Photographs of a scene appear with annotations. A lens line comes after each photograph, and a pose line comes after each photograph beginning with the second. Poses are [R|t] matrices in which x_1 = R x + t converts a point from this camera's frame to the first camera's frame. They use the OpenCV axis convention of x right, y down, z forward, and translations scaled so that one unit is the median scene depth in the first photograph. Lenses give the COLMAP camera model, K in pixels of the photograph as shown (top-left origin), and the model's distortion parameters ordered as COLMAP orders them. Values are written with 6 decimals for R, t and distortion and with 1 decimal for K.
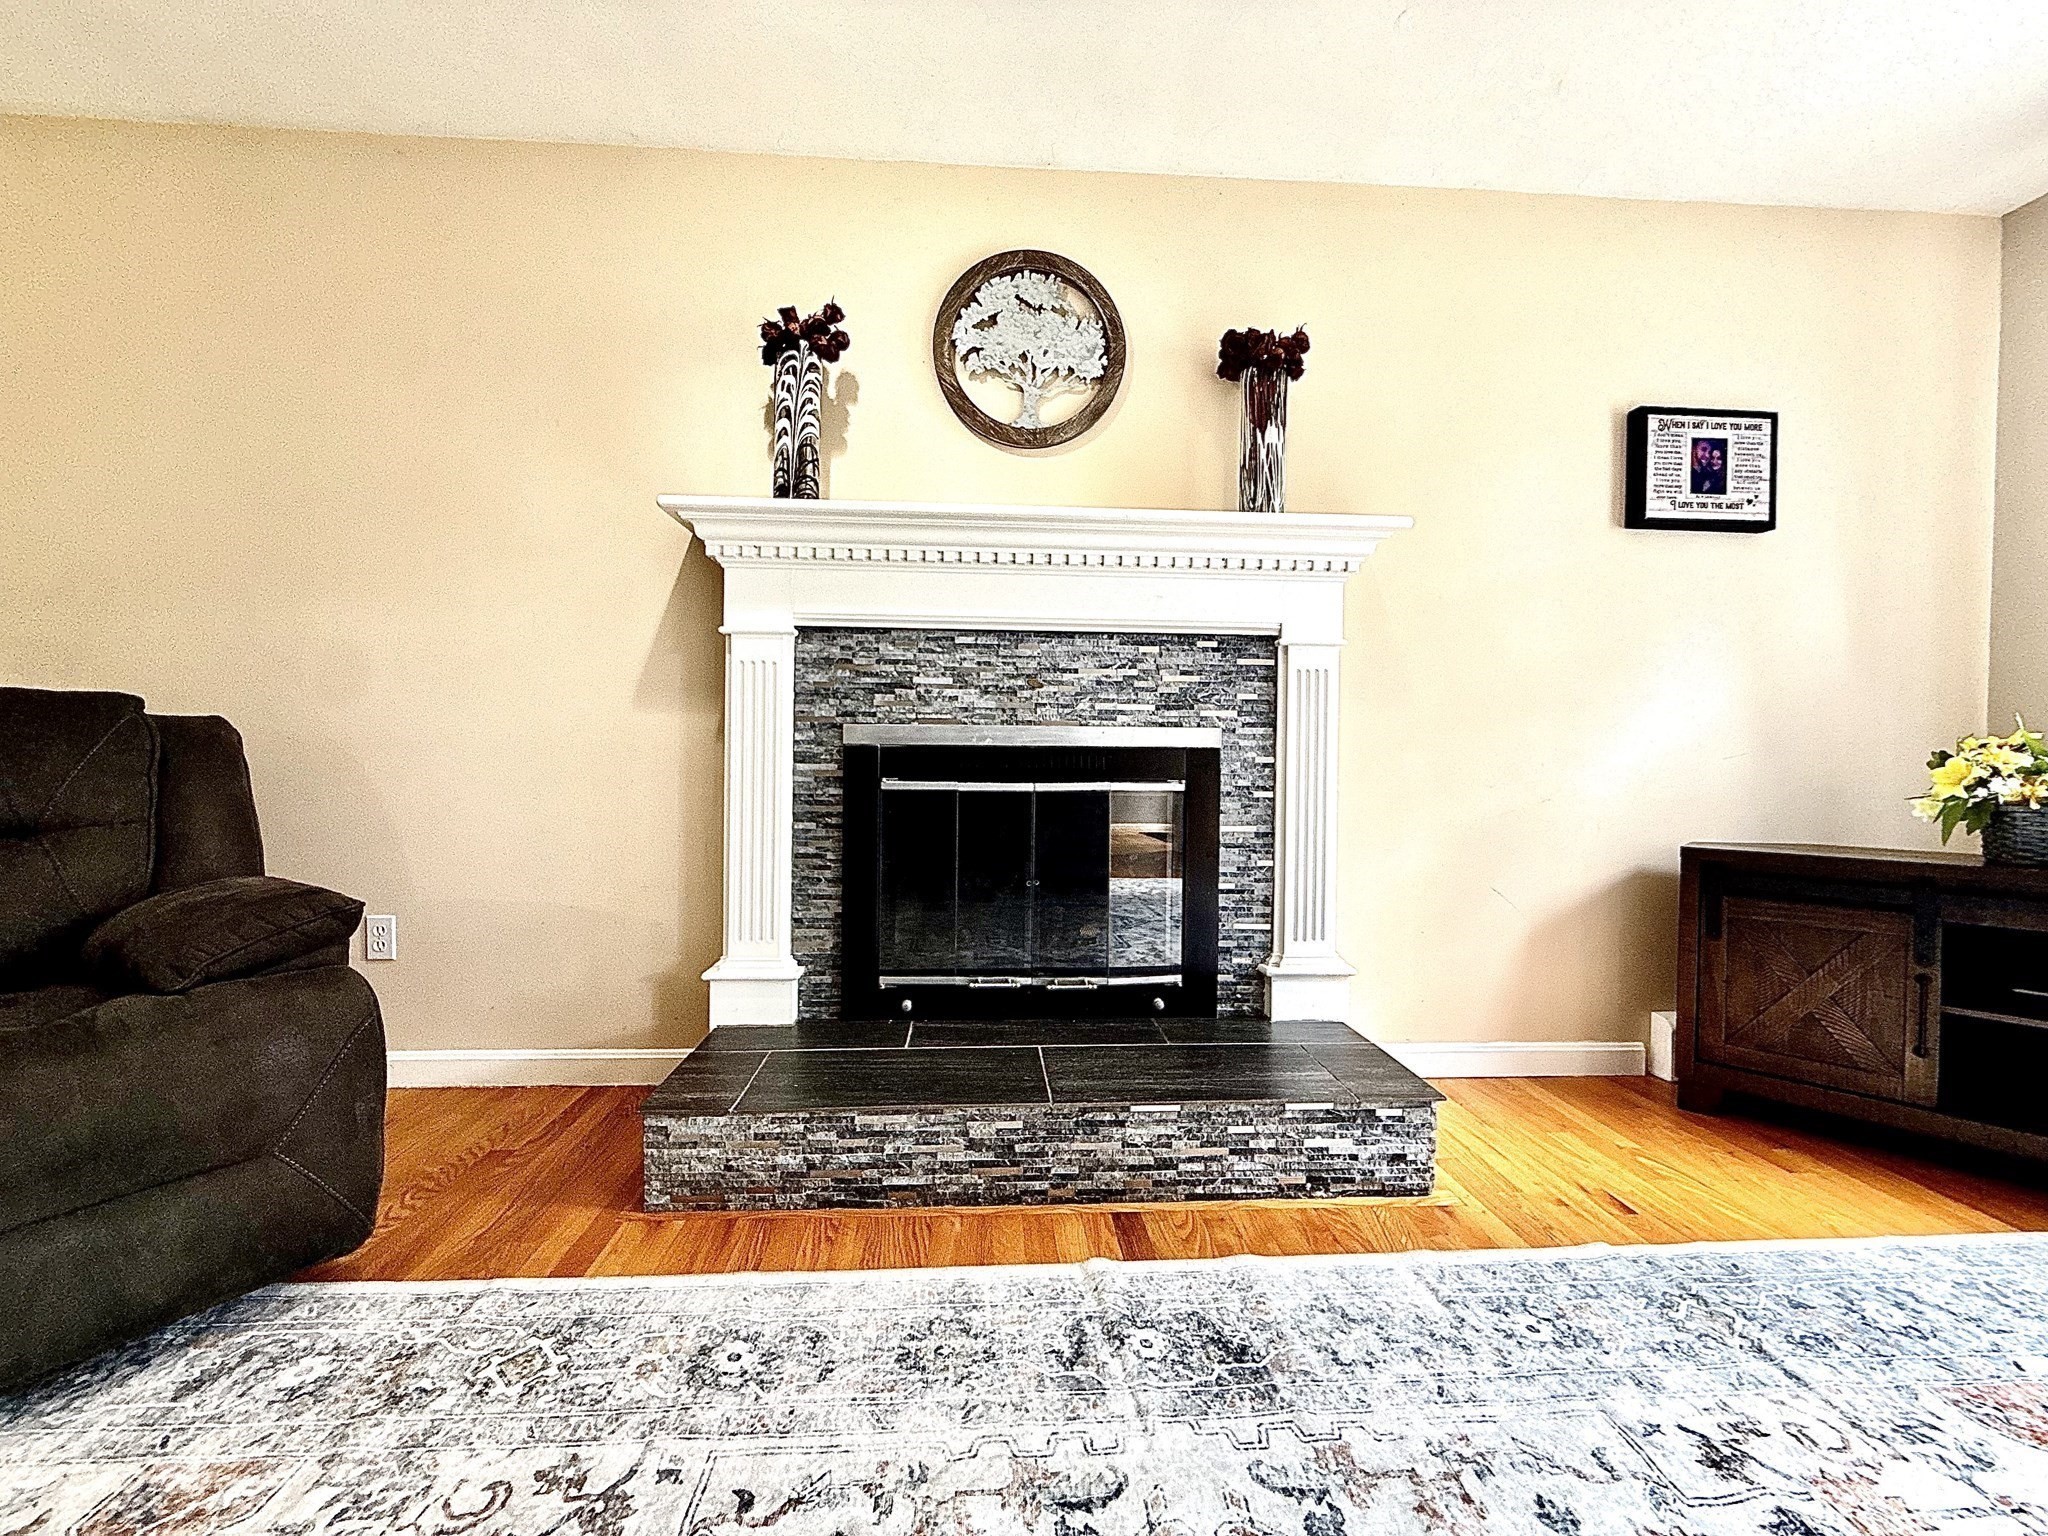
lens RADIAL K [[815.2, 0, 1021.5], [0, 815.2, 766.5], [0, 0, 1]] dist [-0.002830, 0.001385]
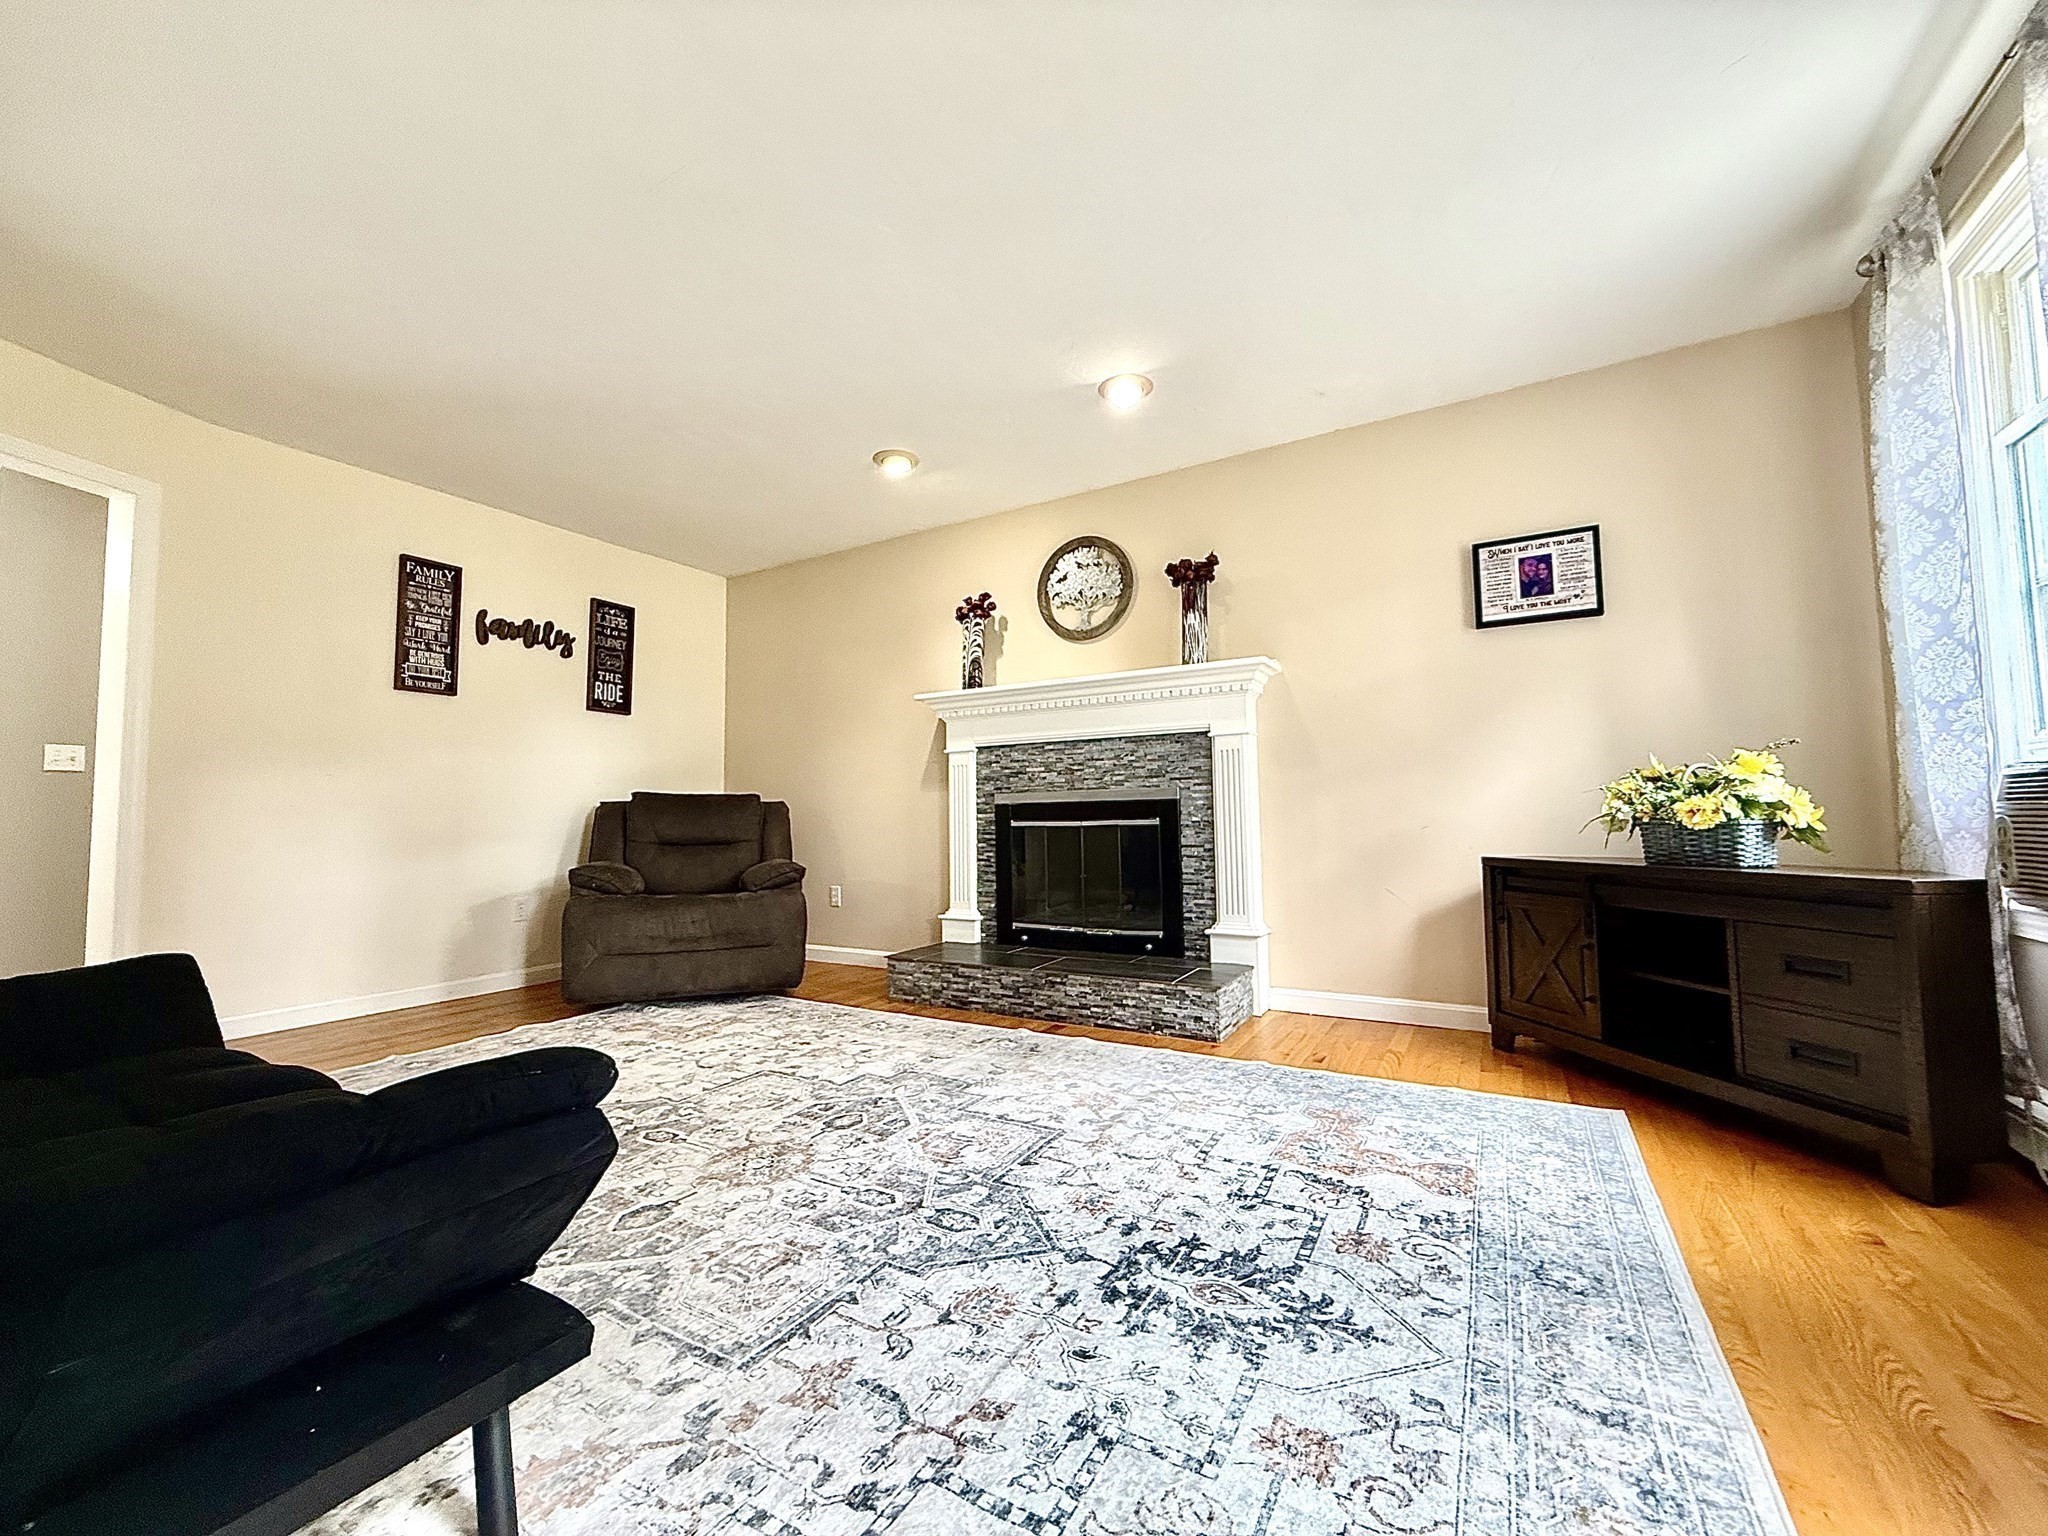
lens RADIAL K [[815.2, 0, 1024.5], [0, 815.2, 768.4], [0, 0, 1]] dist [-0.002830, 0.001385]
pose [[0.830244, -0.057309, -0.554446, 0.943069], [0.015358, 0.996675, -0.080022, 0.046423], [0.557189, 0.057923, 0.828363, -0.616454]]
